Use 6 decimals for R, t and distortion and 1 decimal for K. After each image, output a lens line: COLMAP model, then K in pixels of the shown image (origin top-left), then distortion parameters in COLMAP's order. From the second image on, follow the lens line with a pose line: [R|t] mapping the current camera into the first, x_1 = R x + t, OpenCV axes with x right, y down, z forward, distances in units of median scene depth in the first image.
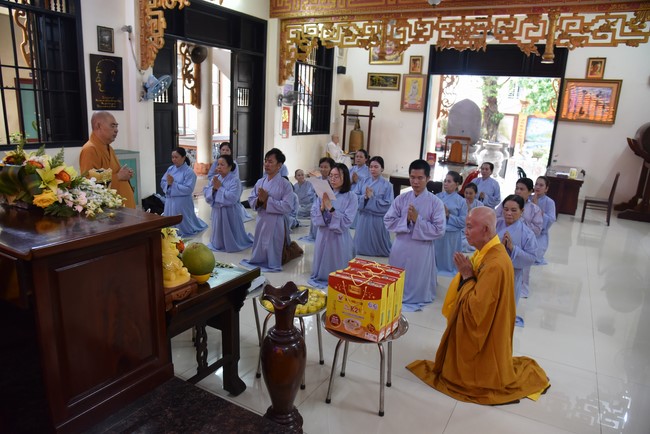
lens RADIAL K [[445.9, 0, 324.1], [0, 445.9, 222.3], [0, 0, 1]] dist [-0.117537, 0.066459]
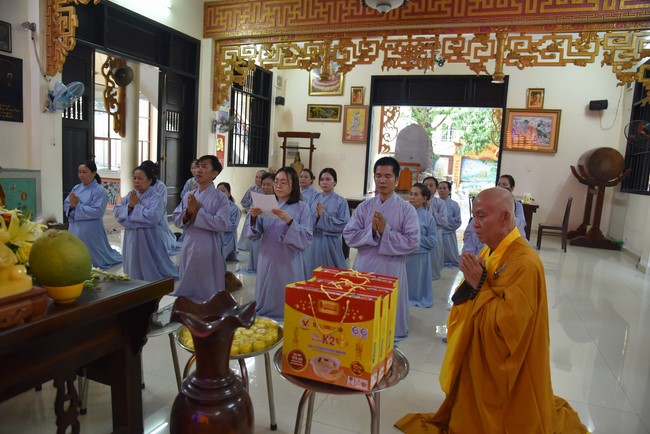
lens RADIAL K [[445.9, 0, 323.2], [0, 445.9, 223.1], [0, 0, 1]] dist [-0.117537, 0.066459]
pose [[0.990137, -0.013346, 0.139466, -0.006210], [0.028191, 0.994071, -0.105017, 0.025631], [-0.137238, 0.107913, 0.984642, 0.097096]]
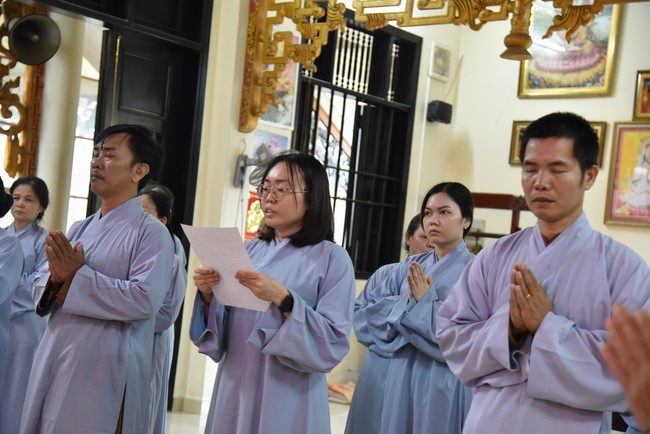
lens RADIAL K [[1125.5, 0, 323.3], [0, 1125.5, 223.6], [0, 0, 1]] dist [0.400956, 0.000000]
pose [[0.990123, 0.042254, -0.133679, 0.096702], [-0.077756, 0.958919, -0.272815, 0.011954], [0.116660, 0.280515, 0.952734, 0.145617]]
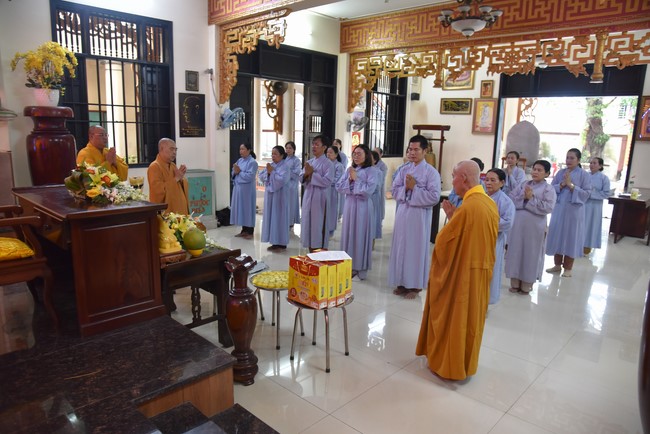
lens RADIAL K [[445.9, 0, 323.4], [0, 445.9, 222.5], [0, 0, 1]] dist [-0.117537, 0.066459]
pose [[0.970288, 0.025141, -0.240644, 0.113957], [-0.038280, 0.998011, -0.050081, 0.020712], [0.238906, 0.057805, 0.969321, -0.072006]]
